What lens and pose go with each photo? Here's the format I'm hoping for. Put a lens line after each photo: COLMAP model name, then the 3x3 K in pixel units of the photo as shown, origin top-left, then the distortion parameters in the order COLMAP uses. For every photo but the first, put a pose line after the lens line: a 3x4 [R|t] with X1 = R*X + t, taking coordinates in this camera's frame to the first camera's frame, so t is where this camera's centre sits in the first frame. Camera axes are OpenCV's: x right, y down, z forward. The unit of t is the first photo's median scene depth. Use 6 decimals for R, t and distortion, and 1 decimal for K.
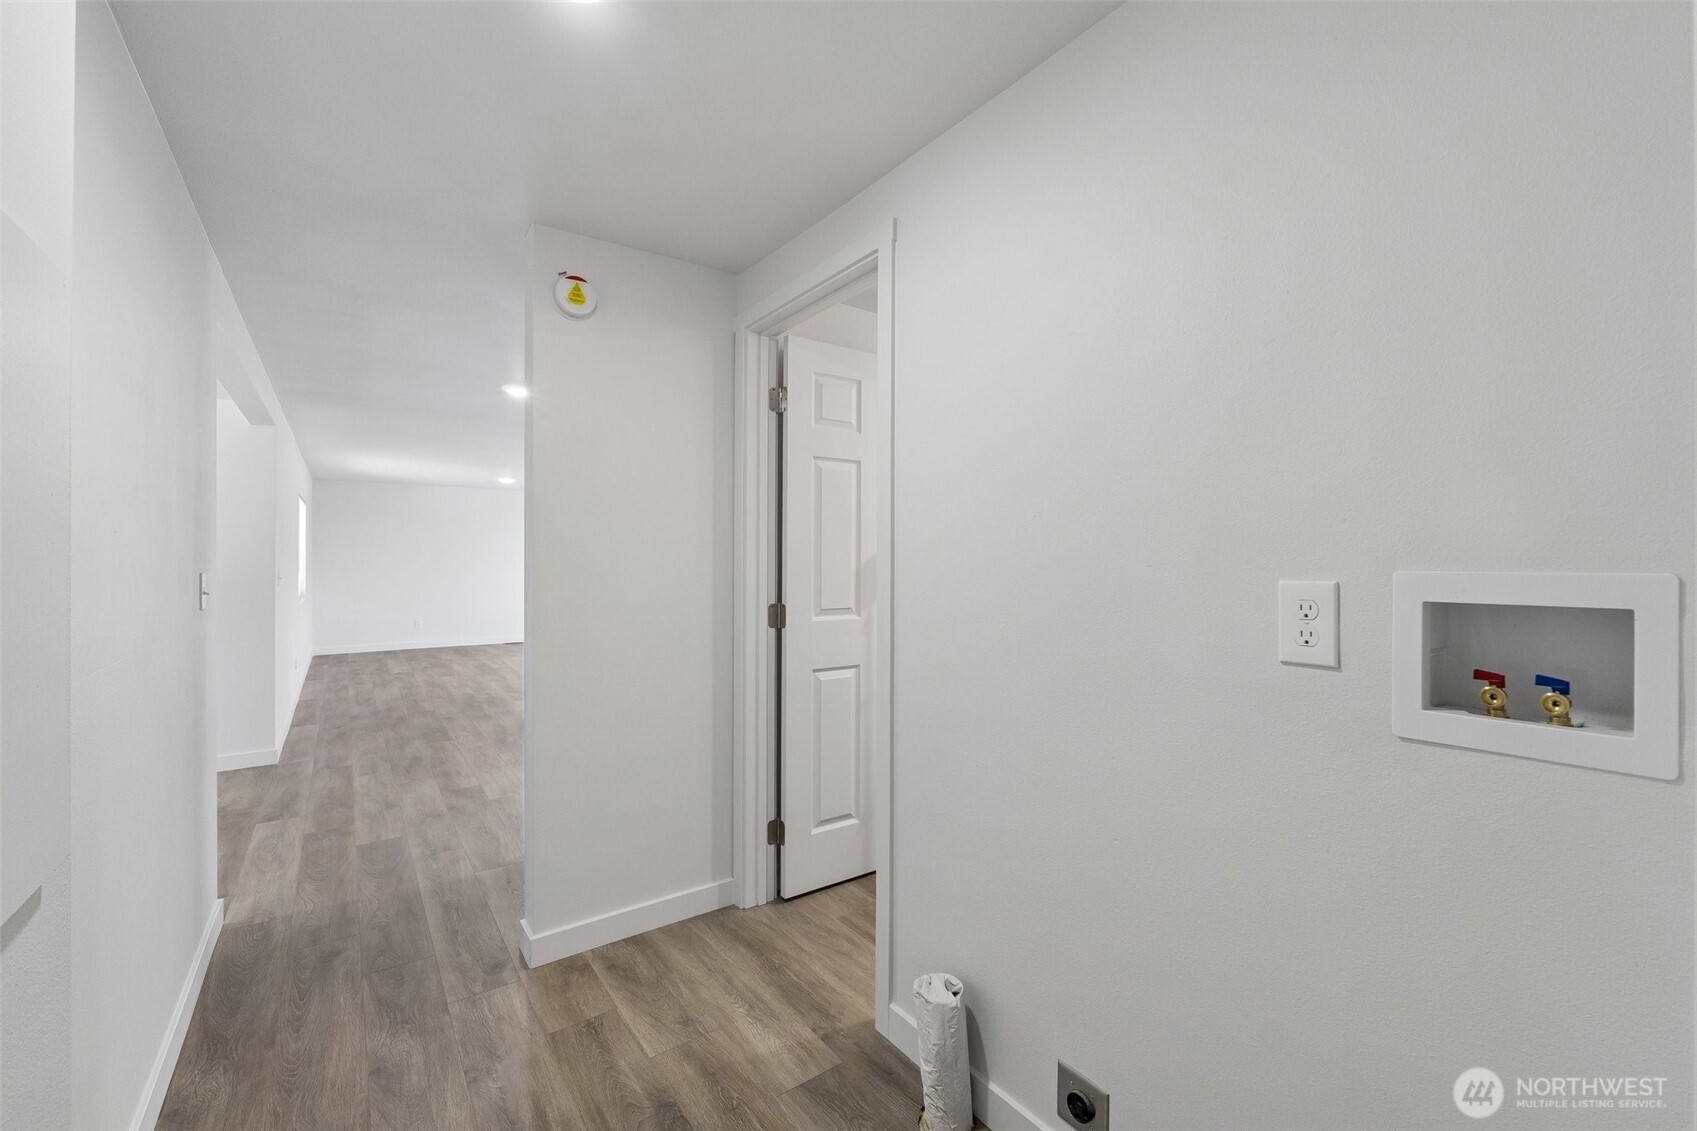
lens RADIAL K [[712.1, 0, 860.8], [0, 712.1, 551.1], [0, 0, 1]] dist [-0.009339, -0.000318]
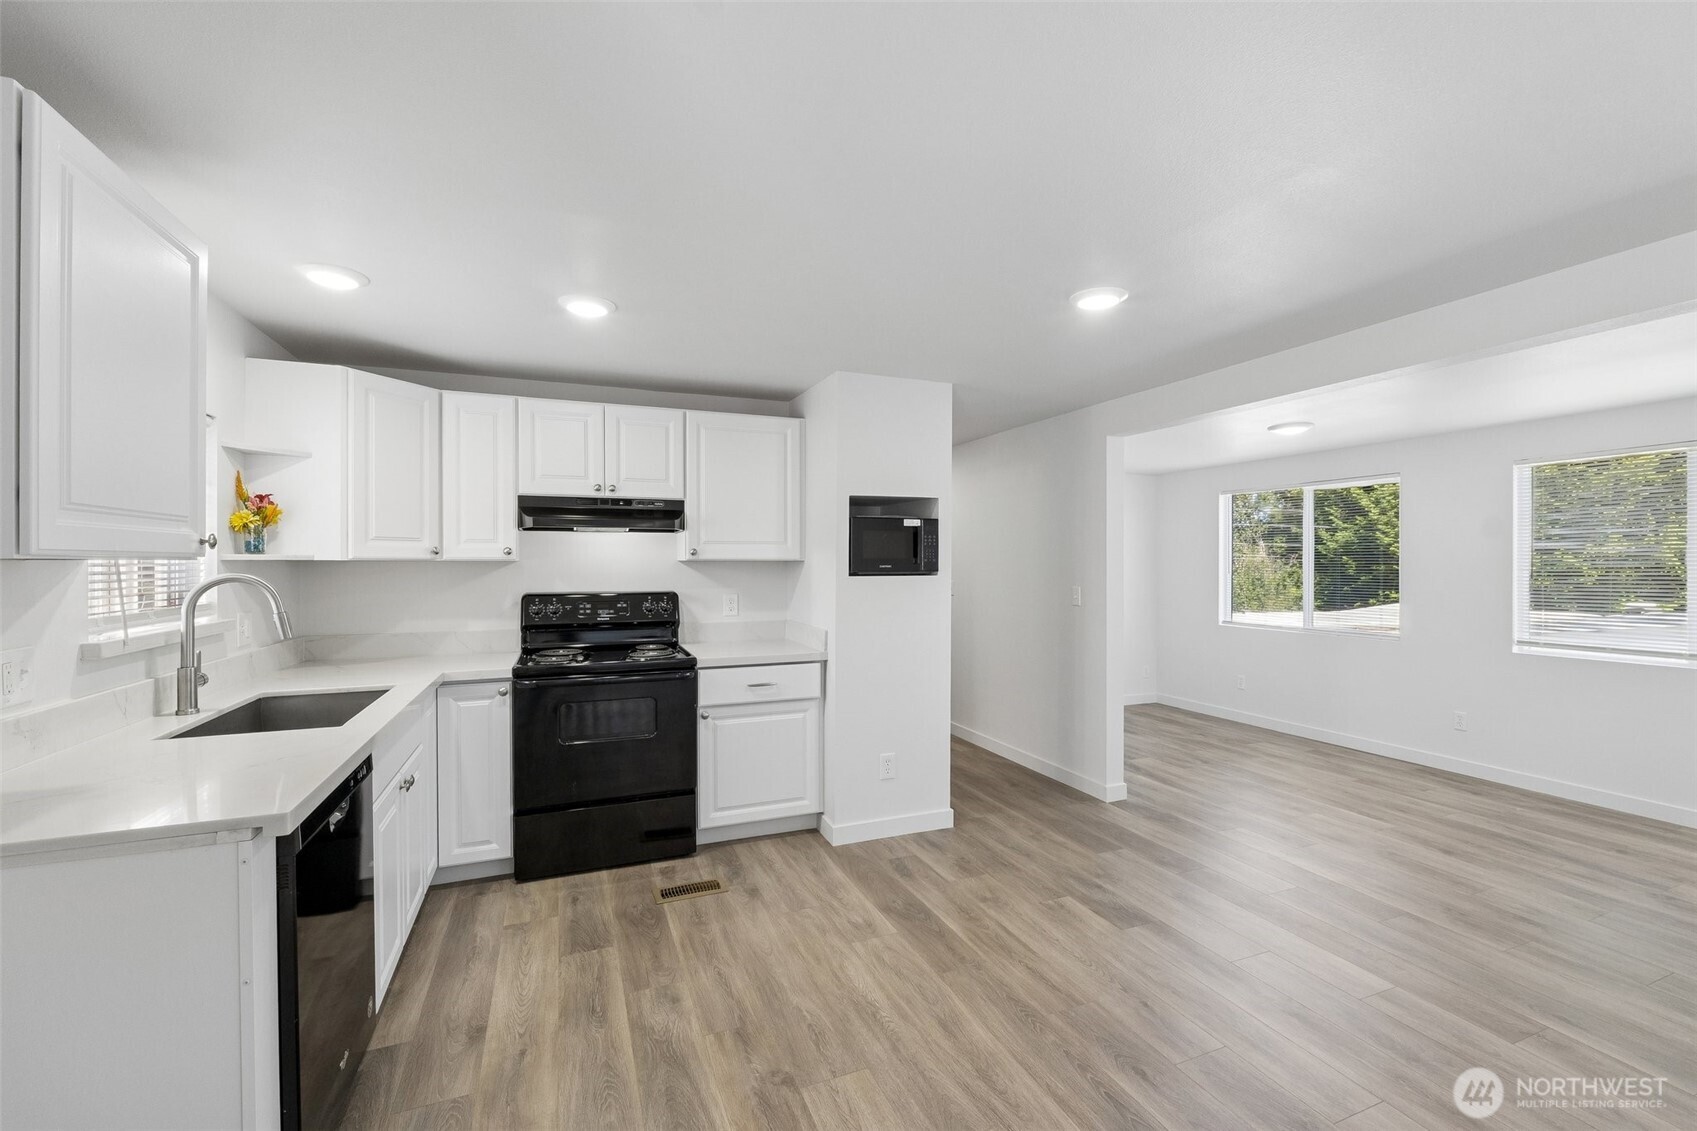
lens RADIAL K [[707.1, 0, 855.2], [0, 707.1, 567.0], [0, 0, 1]] dist [-0.009996, -0.000763]
pose [[-0.970282, -0.001477, 0.241971, -0.628723], [-0.002958, 0.999979, -0.005756, -0.007996], [-0.241958, -0.006301, -0.970266, 2.352936]]
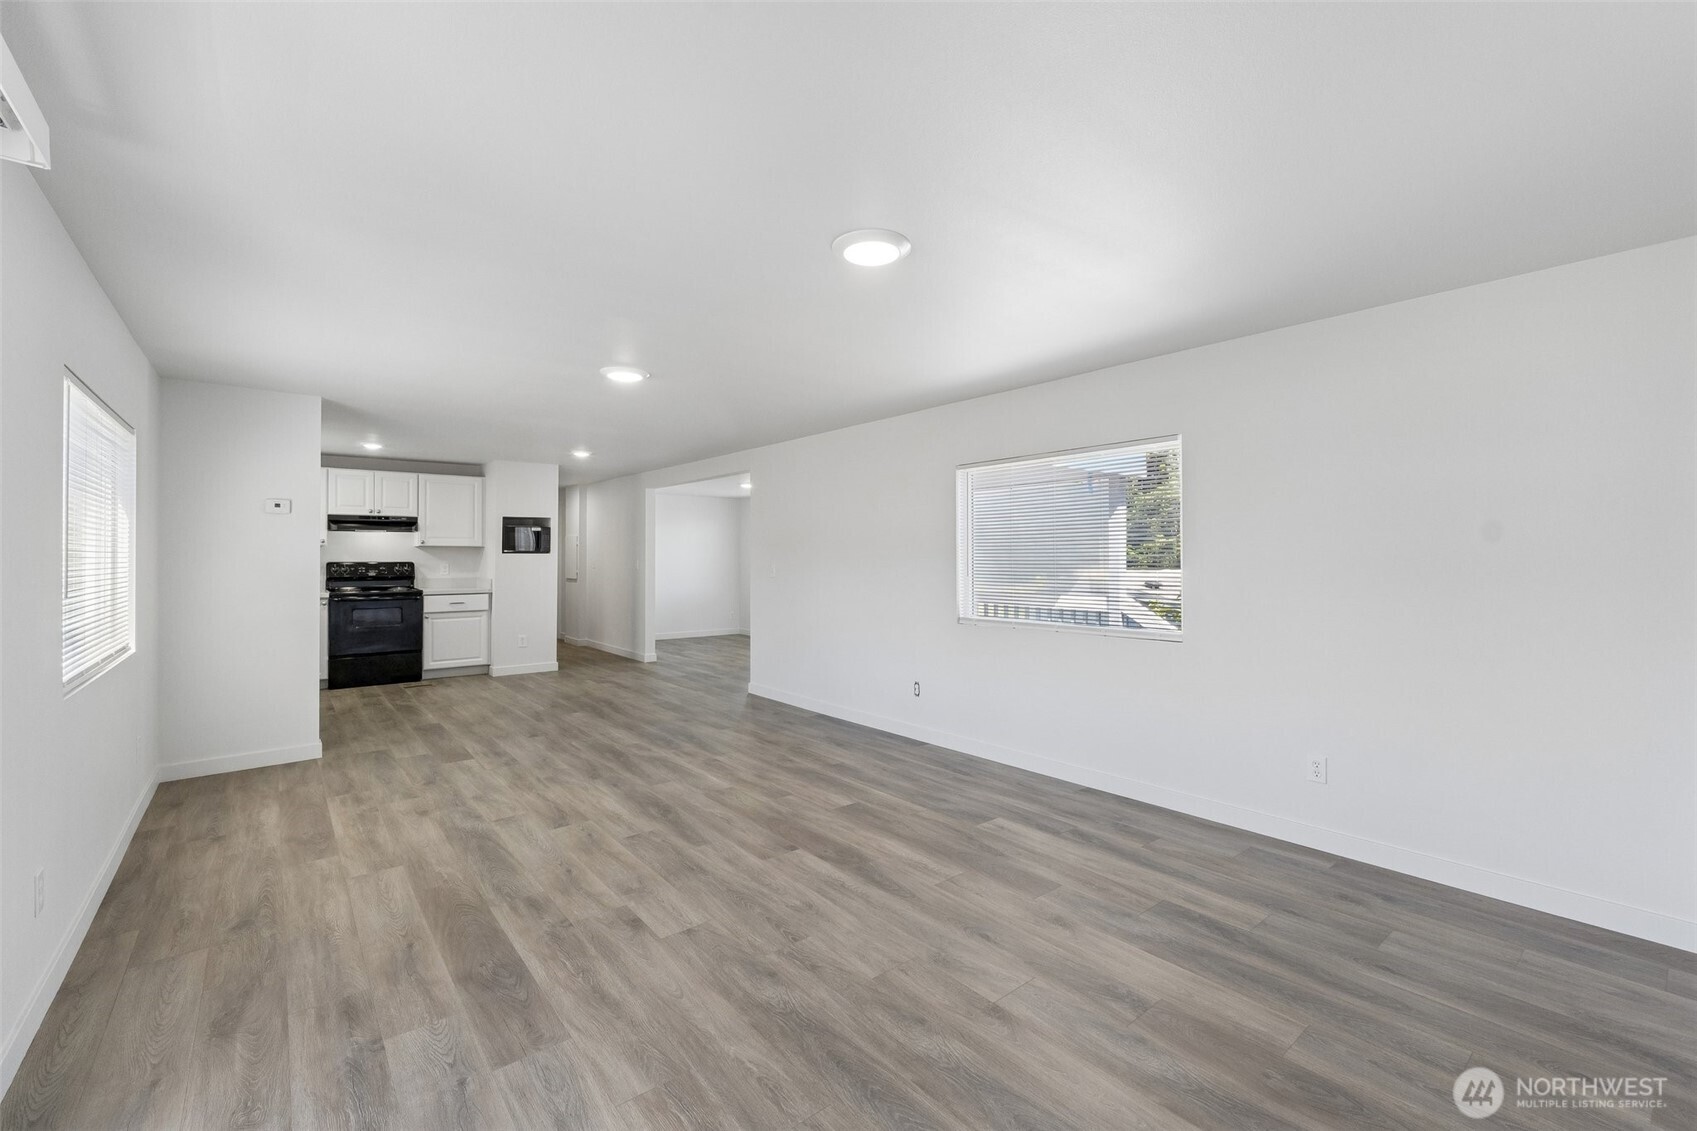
lens RADIAL K [[712.1, 0, 860.8], [0, 712.1, 551.1], [0, 0, 1]] dist [-0.009339, -0.000318]
pose [[-0.997985, -0.000857, -0.063447, -1.495876], [0.000229, 0.999854, -0.017113, 0.038075], [0.063452, -0.017093, -0.997839, 3.921923]]
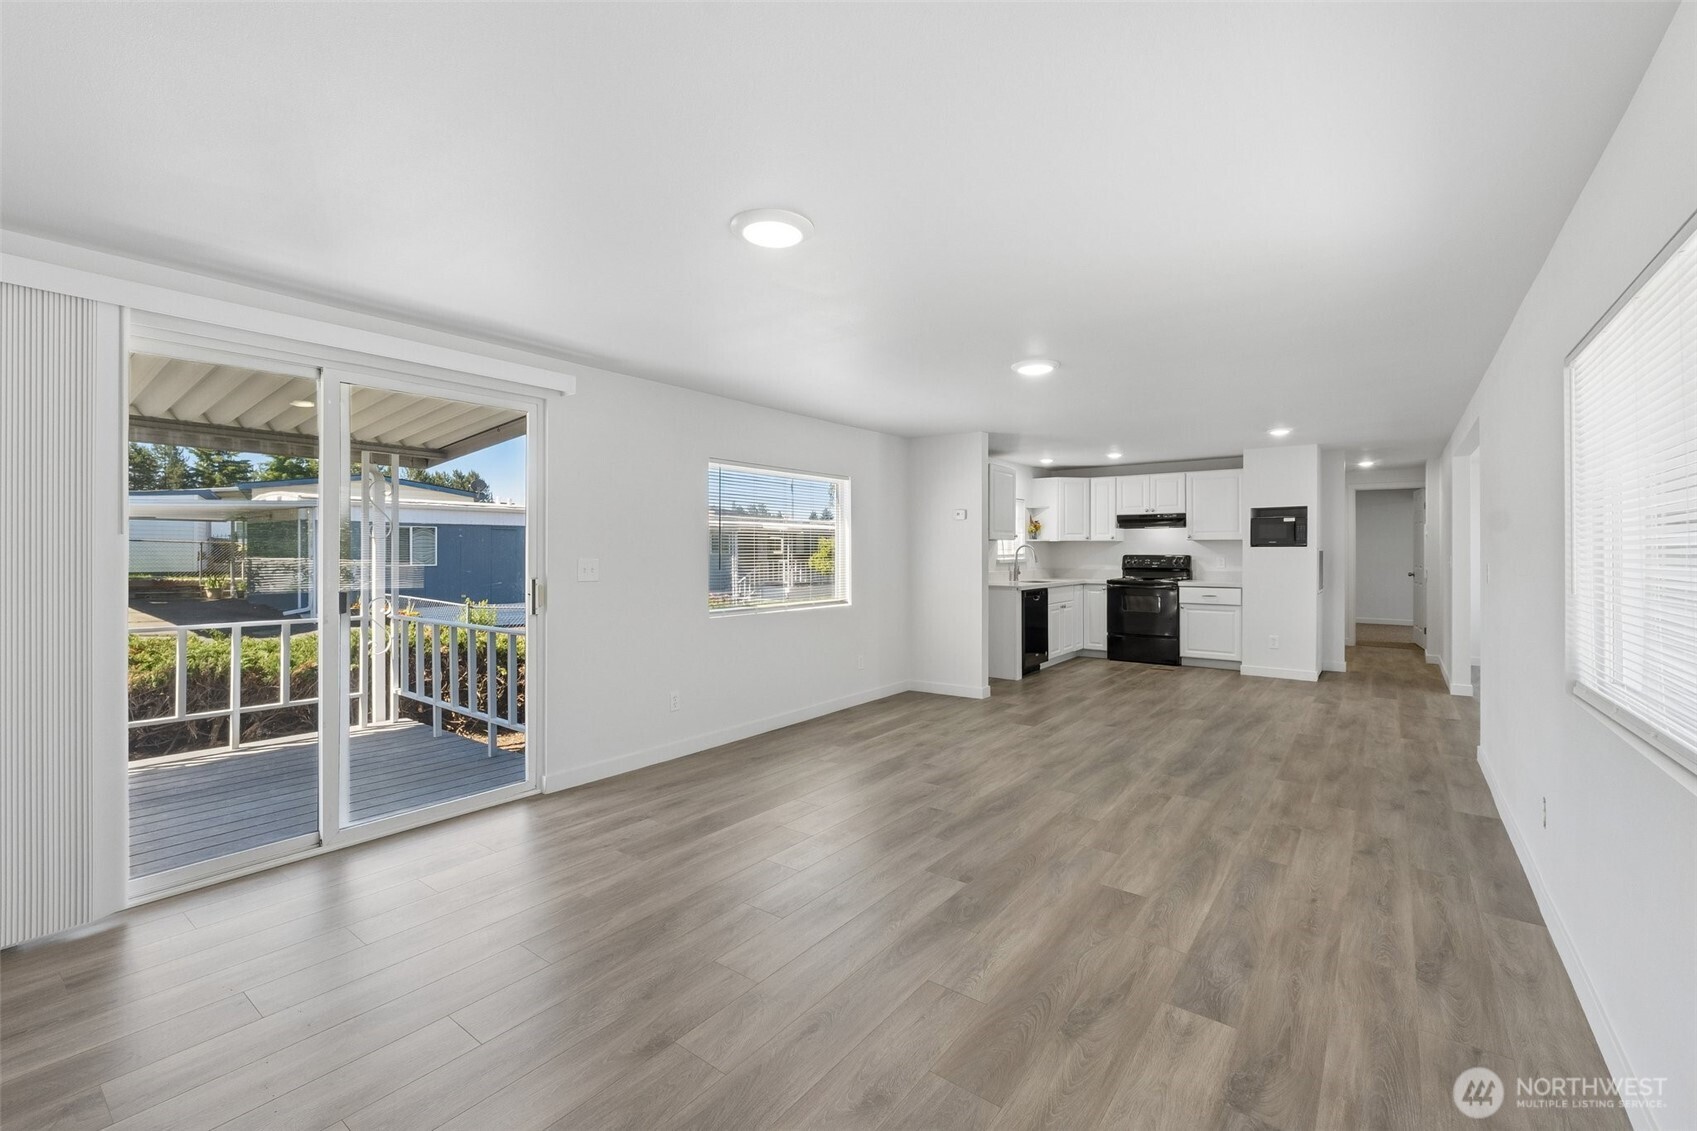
lens RADIAL K [[712.1, 0, 860.8], [0, 712.1, 551.1], [0, 0, 1]] dist [-0.009339, -0.000318]
pose [[-0.296355, -0.002657, 0.955074, -2.325889], [-0.009519, 0.999955, -0.000172, 0.029211], [-0.955030, -0.009142, -0.296367, 3.259402]]
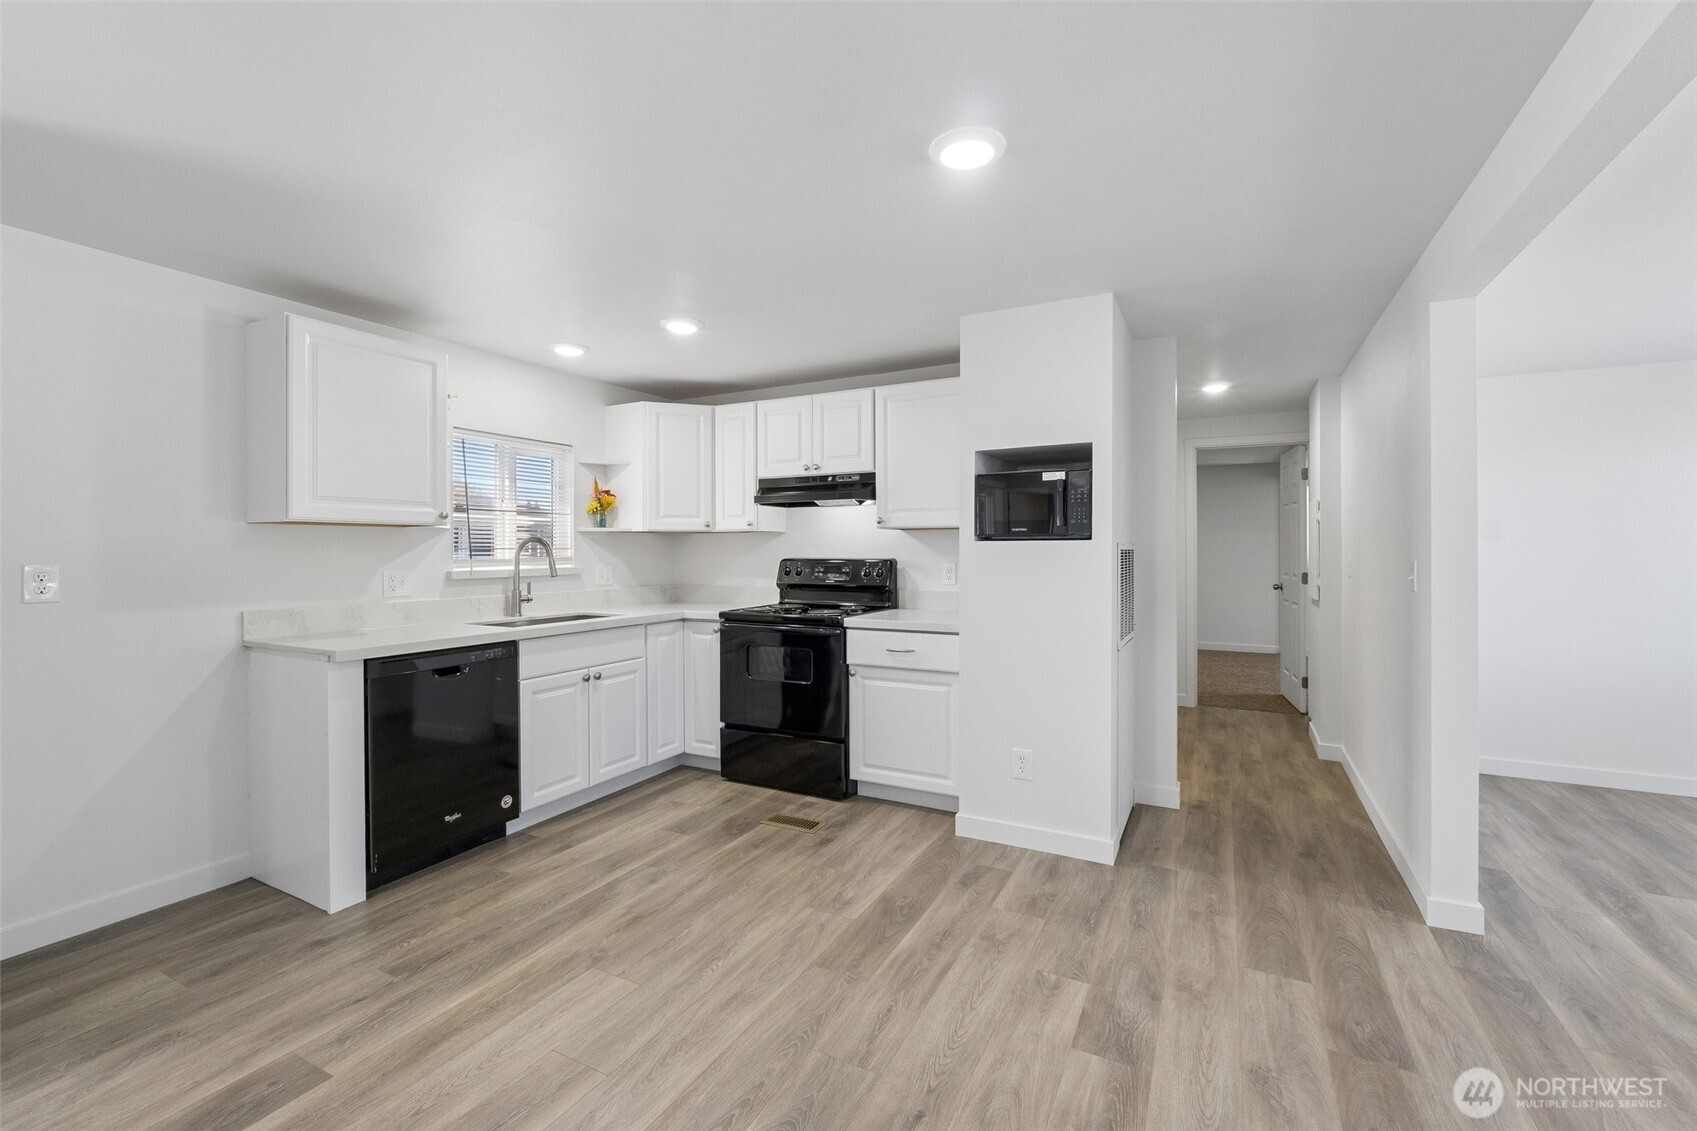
lens RADIAL K [[706.1, 0, 859.6], [0, 706.1, 550.6], [0, 0, 1]] dist [-0.010035, -0.000250]
pose [[-0.448622, -0.001374, 0.893721, -1.212547], [-0.009256, 0.999952, -0.003109, 0.020243], [-0.893674, -0.009667, -0.448613, 1.832206]]
